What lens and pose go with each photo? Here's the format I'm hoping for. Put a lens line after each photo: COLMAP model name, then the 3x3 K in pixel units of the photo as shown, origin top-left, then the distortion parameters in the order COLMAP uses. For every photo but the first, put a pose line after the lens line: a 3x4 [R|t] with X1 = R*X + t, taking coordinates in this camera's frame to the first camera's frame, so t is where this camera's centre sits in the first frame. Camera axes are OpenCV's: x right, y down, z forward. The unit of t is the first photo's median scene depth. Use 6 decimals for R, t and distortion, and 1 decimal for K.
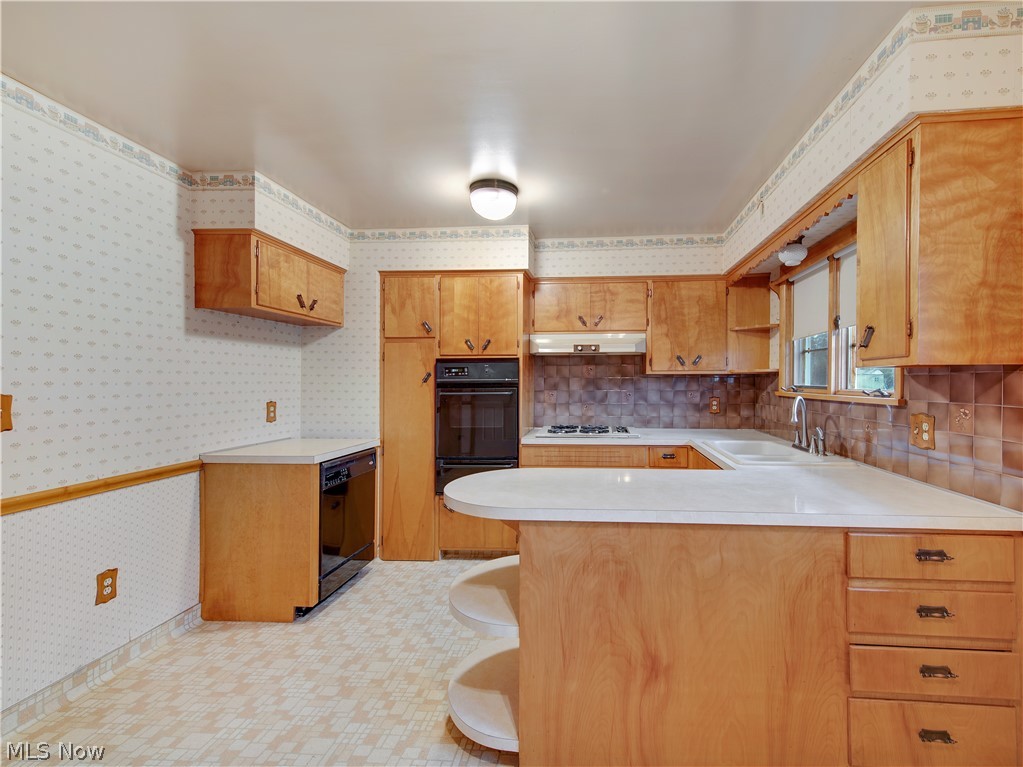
lens RADIAL K [[559.5, 0, 519.4], [0, 559.5, 400.6], [0, 0, 1]] dist [0.039100, 0.000685]
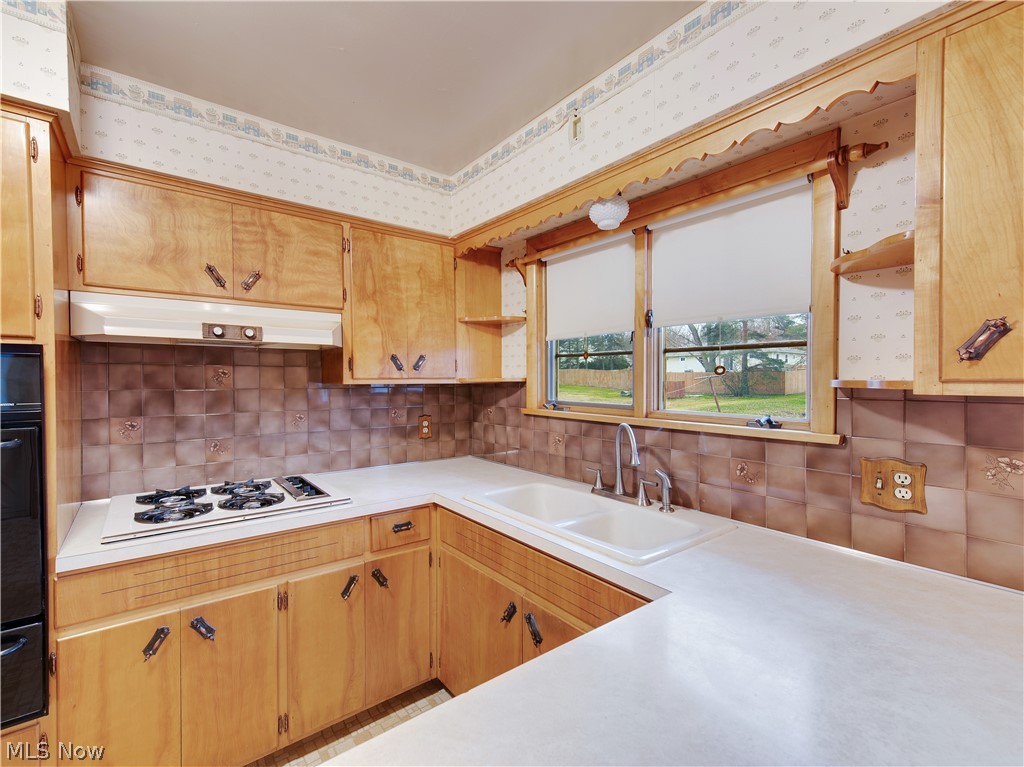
lens RADIAL K [[491.9, 0, 501.3], [0, 491.9, 389.2], [0, 0, 1]] dist [0.014045, -0.000719]
pose [[0.708816, -0.014988, 0.705234, -0.017284], [0.019972, 0.999800, 0.001175, -0.040865], [-0.705111, 0.013252, 0.708973, 0.541415]]
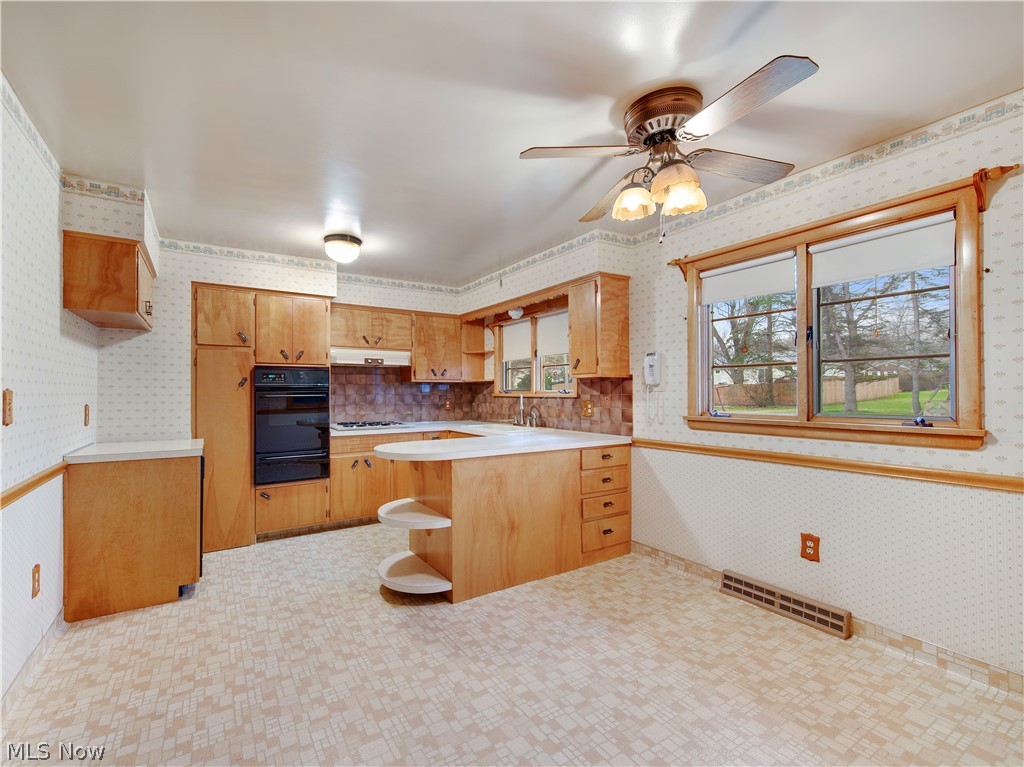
lens RADIAL K [[602.7, 0, 552.8], [0, 602.7, 404.5], [0, 0, 1]] dist [0.040003, -0.001087]
pose [[0.715220, -0.013413, 0.698770, -0.576753], [0.028329, 0.999551, -0.009808, 0.033614], [-0.698325, 0.026810, 0.715279, -0.305023]]
